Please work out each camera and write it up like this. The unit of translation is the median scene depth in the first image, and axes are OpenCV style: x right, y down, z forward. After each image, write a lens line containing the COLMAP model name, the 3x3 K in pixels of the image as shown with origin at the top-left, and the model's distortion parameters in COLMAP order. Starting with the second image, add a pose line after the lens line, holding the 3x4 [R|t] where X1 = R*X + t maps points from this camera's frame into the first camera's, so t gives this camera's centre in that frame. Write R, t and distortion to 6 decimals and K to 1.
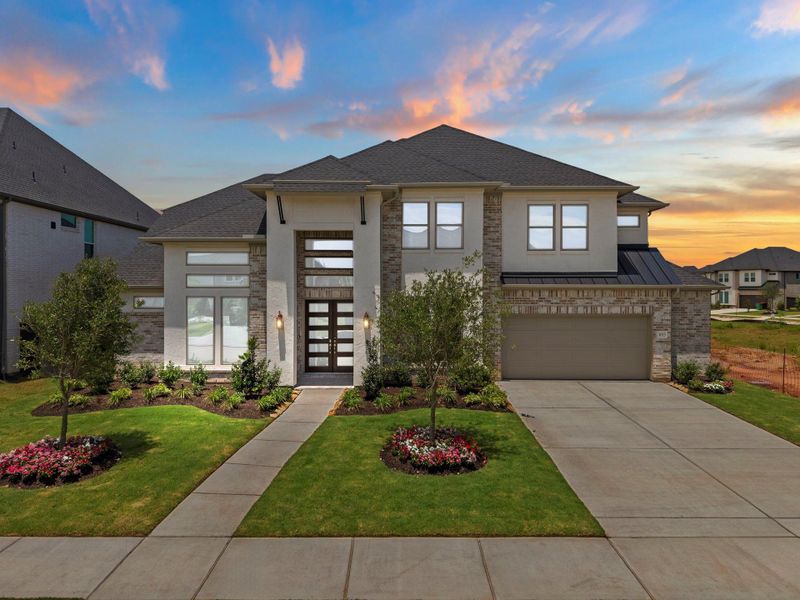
lens RADIAL K [[547.5, 0, 397.3], [0, 547.5, 298.2], [0, 0, 1]] dist [0.008280, -0.015067]
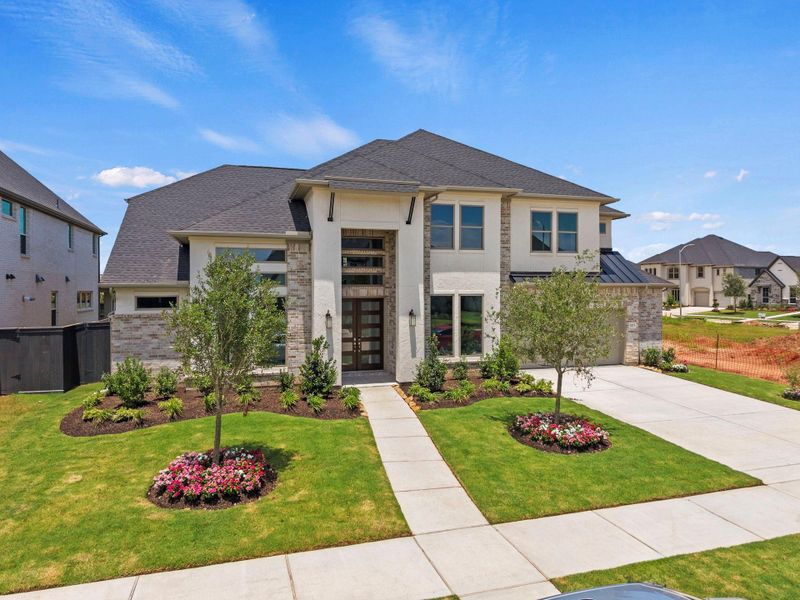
lens RADIAL K [[547.5, 0, 396.9], [0, 547.5, 298.6], [0, 0, 1]] dist [0.008280, -0.015067]
pose [[0.955290, -0.008638, 0.295545, -0.611639], [0.007643, 0.999961, 0.004525, -0.000880], [-0.295572, -0.002064, 0.955318, 0.044054]]
